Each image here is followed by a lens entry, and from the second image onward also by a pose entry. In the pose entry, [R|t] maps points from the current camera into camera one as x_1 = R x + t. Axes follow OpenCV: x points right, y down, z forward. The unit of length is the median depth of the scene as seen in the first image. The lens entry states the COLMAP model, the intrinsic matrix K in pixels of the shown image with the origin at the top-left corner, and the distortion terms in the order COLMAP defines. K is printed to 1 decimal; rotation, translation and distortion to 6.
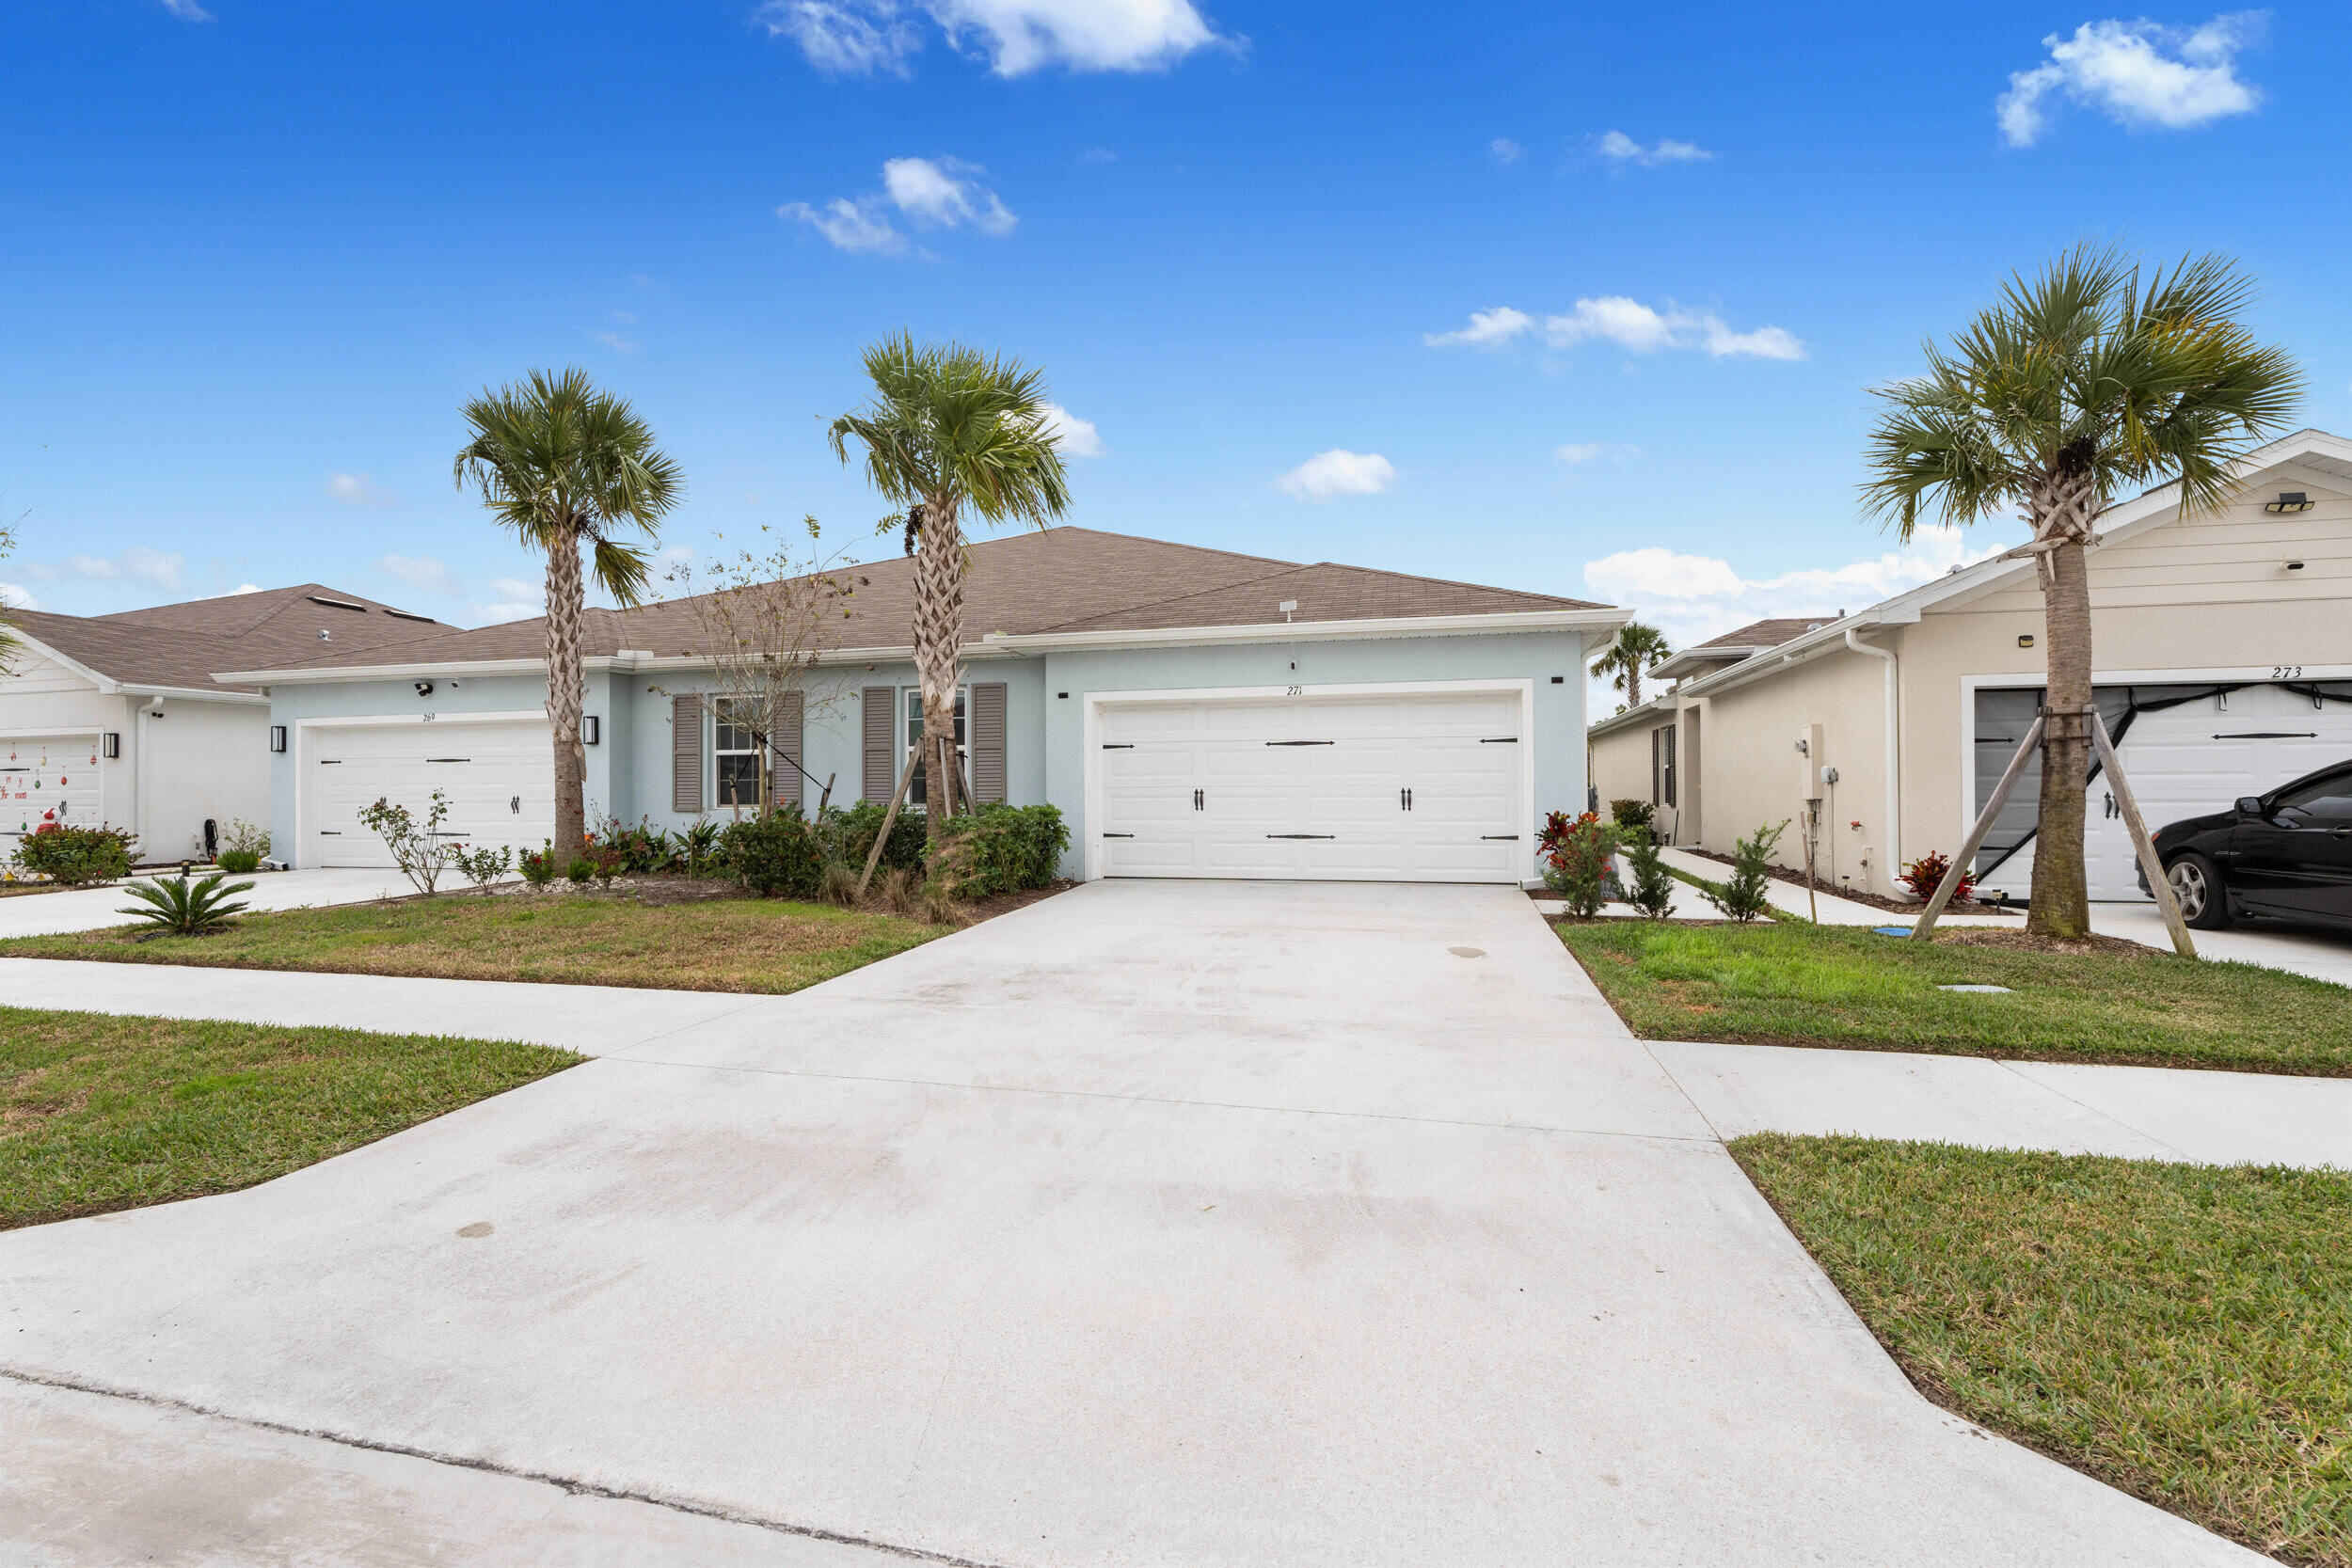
lens RADIAL K [[1001.3, 0, 1176.0], [0, 1001.3, 784.0], [0, 0, 1]] dist [0.013466, -0.007725]
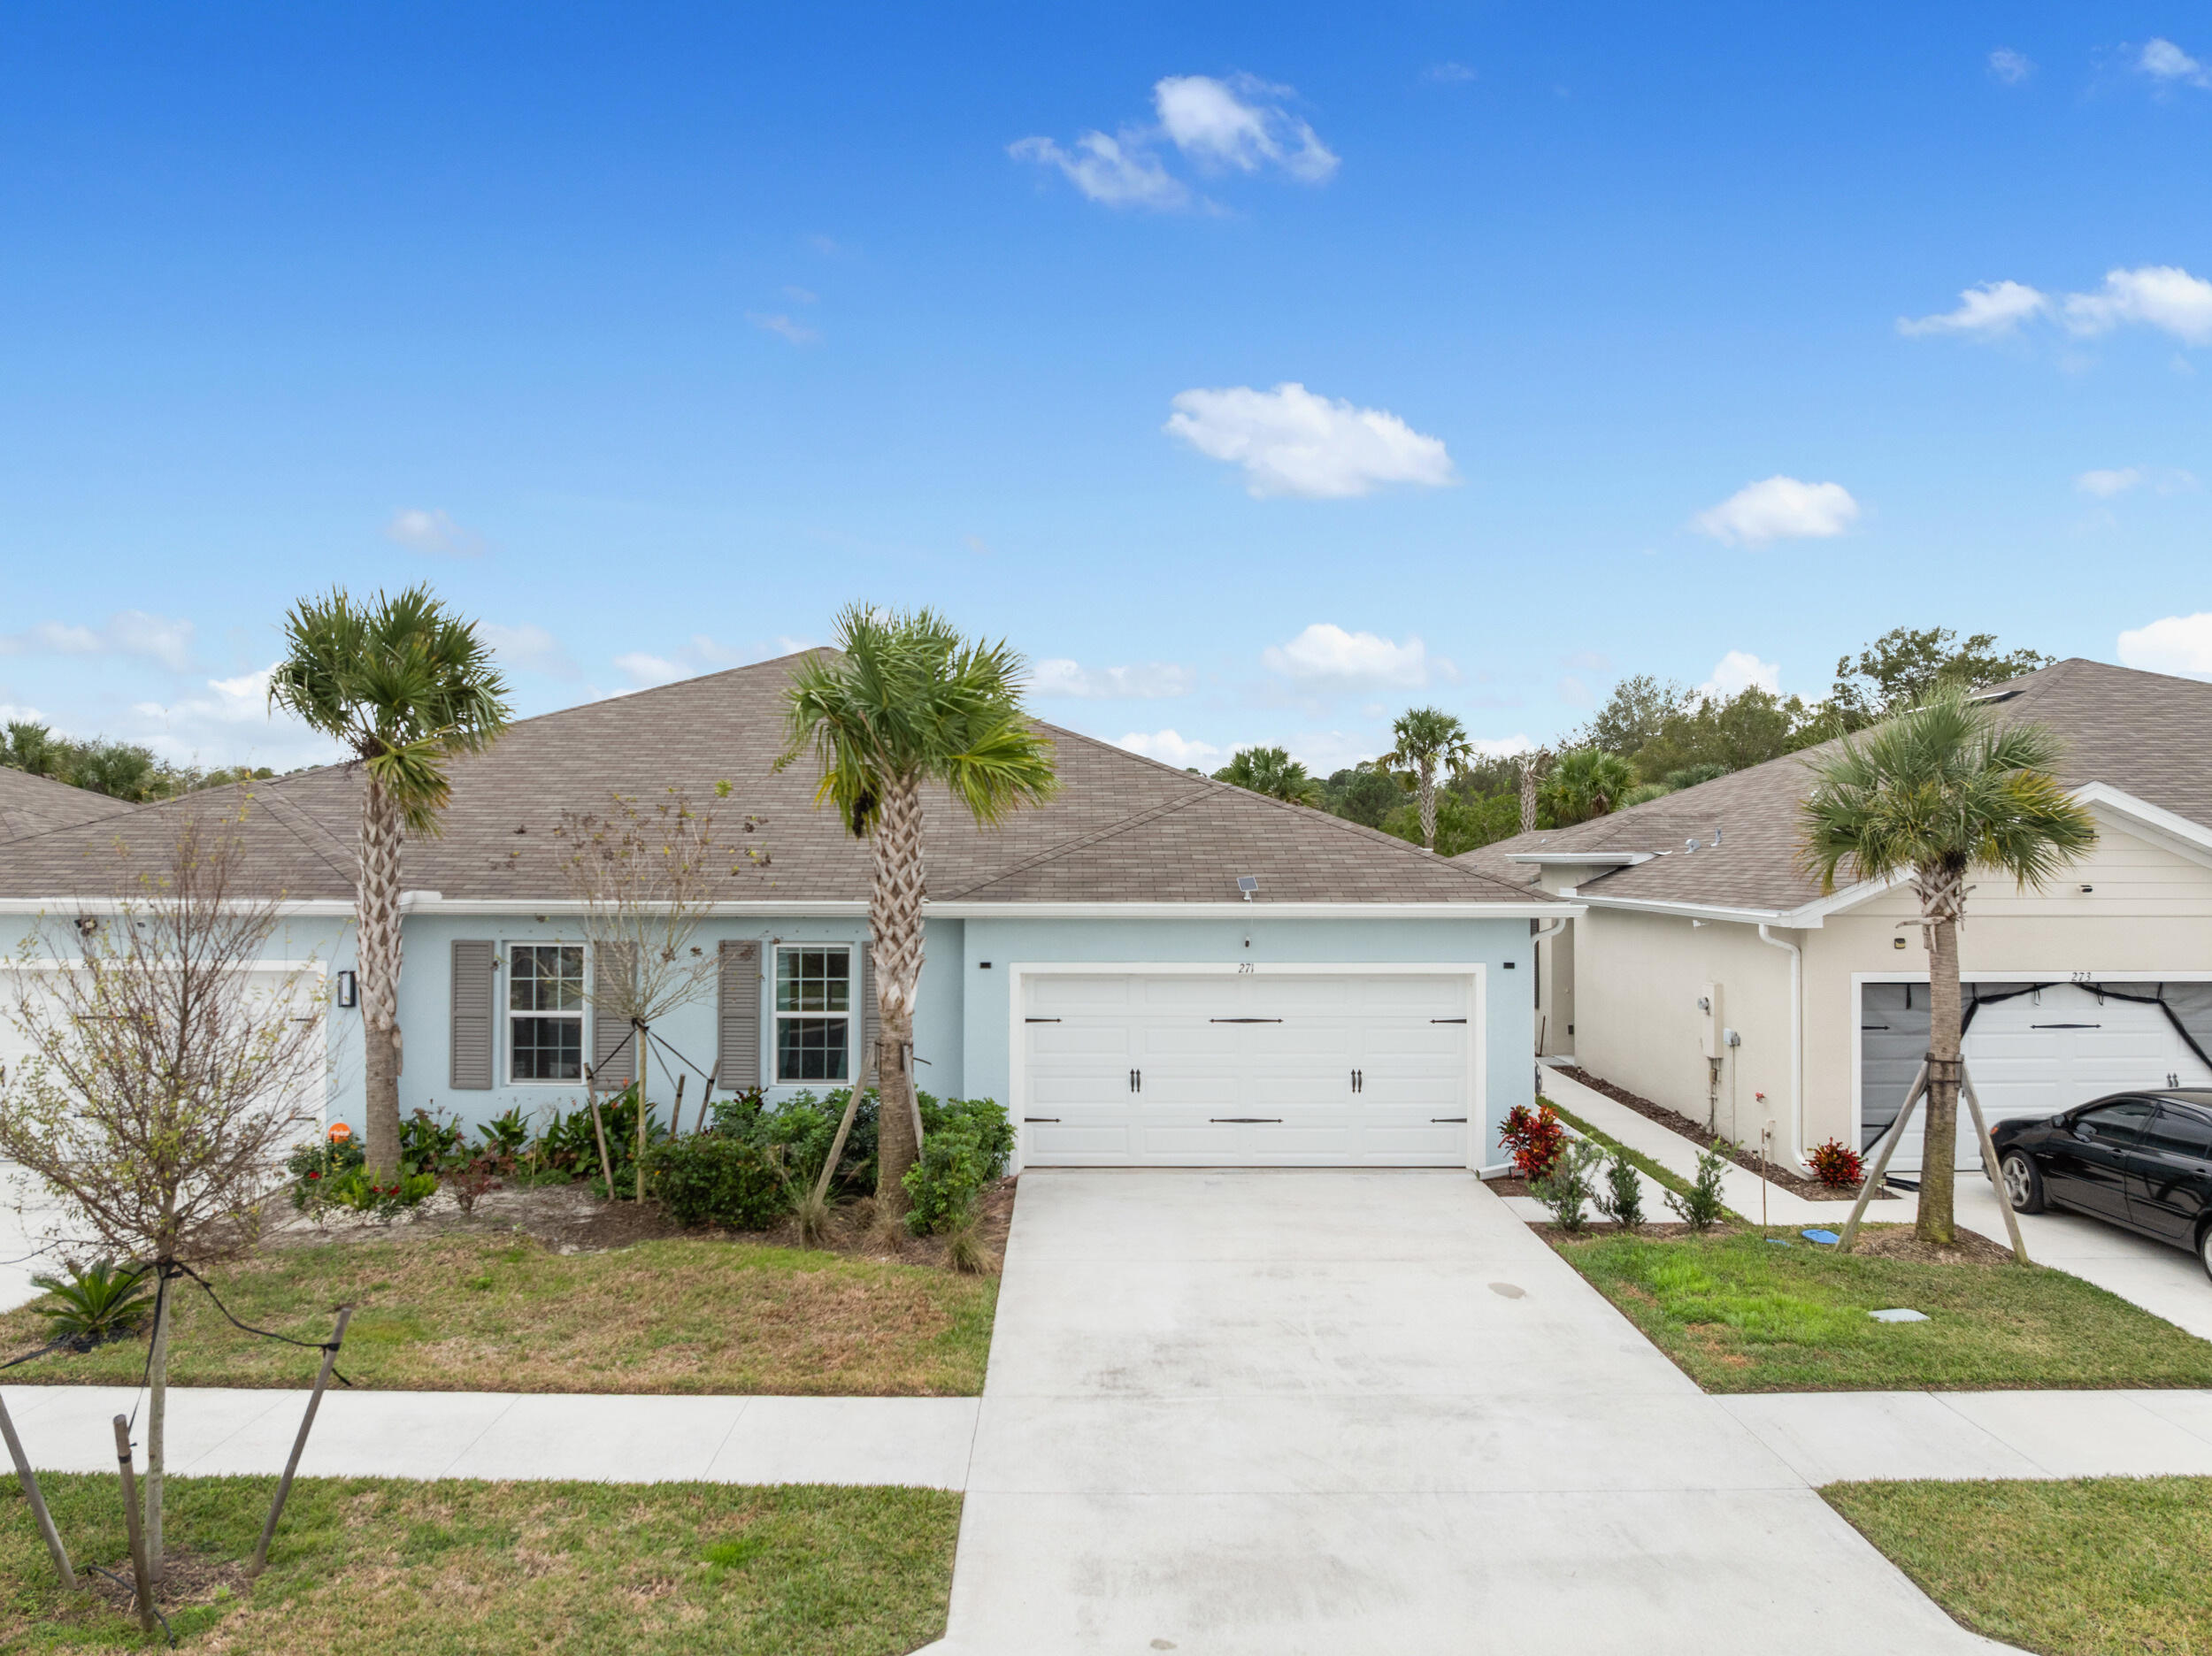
lens RADIAL K [[1477.3, 0, 1106.0], [0, 1477.3, 828.0], [0, 0, 1]] dist [-0.050513, 0.019628]
pose [[0.969067, 0.012285, 0.246492, -0.544650], [-0.008900, 0.999850, -0.014839, -0.313894], [-0.246637, 0.012186, 0.969031, -0.469027]]
